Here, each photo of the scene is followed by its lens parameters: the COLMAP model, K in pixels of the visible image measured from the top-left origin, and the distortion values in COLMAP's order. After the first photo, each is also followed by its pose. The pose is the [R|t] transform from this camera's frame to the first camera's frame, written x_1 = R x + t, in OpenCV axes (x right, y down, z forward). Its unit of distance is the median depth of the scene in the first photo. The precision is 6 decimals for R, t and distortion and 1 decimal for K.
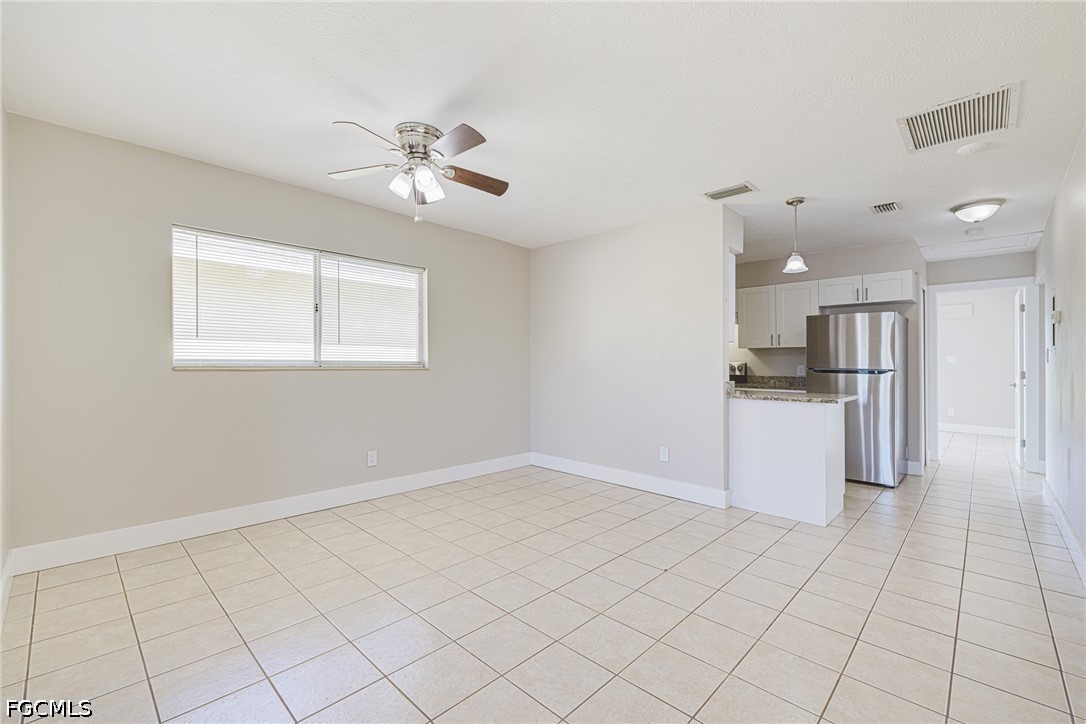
lens RADIAL K [[463.2, 0, 543.0], [0, 463.2, 362.0], [0, 0, 1]] dist [0.001803, 0.000367]
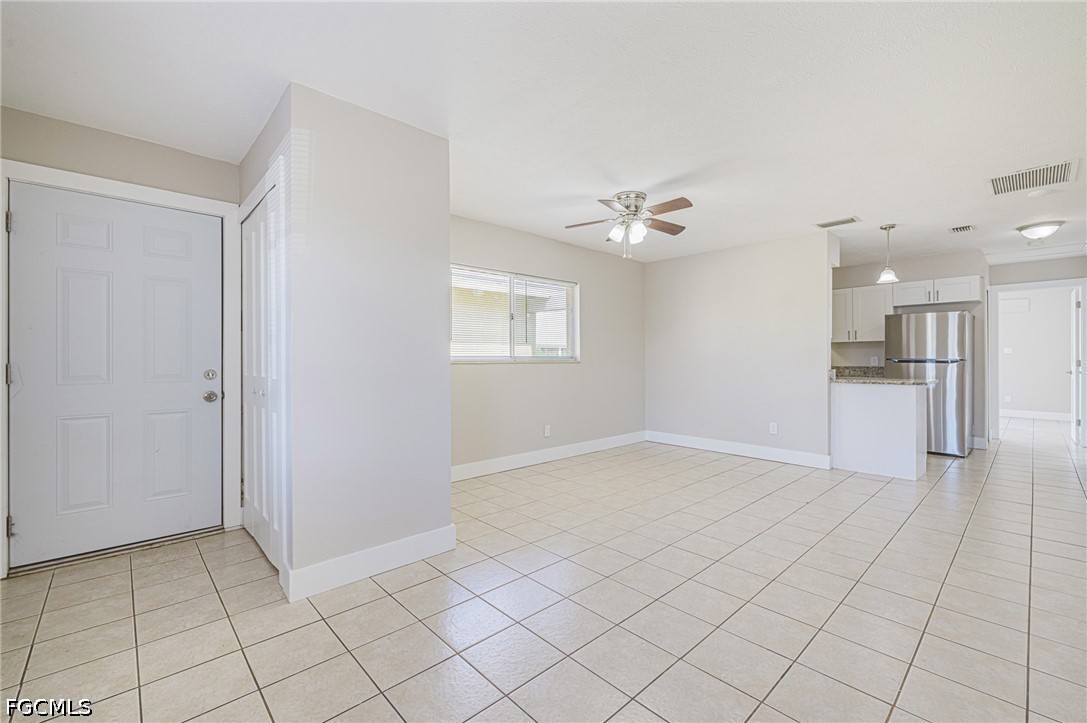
lens RADIAL K [[457.9, 0, 543.5], [0, 457.9, 361.5], [0, 0, 1]] dist [0.001659, 0.000184]
pose [[0.998247, -0.008842, -0.058520, -0.255045], [0.009507, 0.999893, 0.011084, -0.001551], [0.058415, -0.011621, 0.998225, -0.243056]]
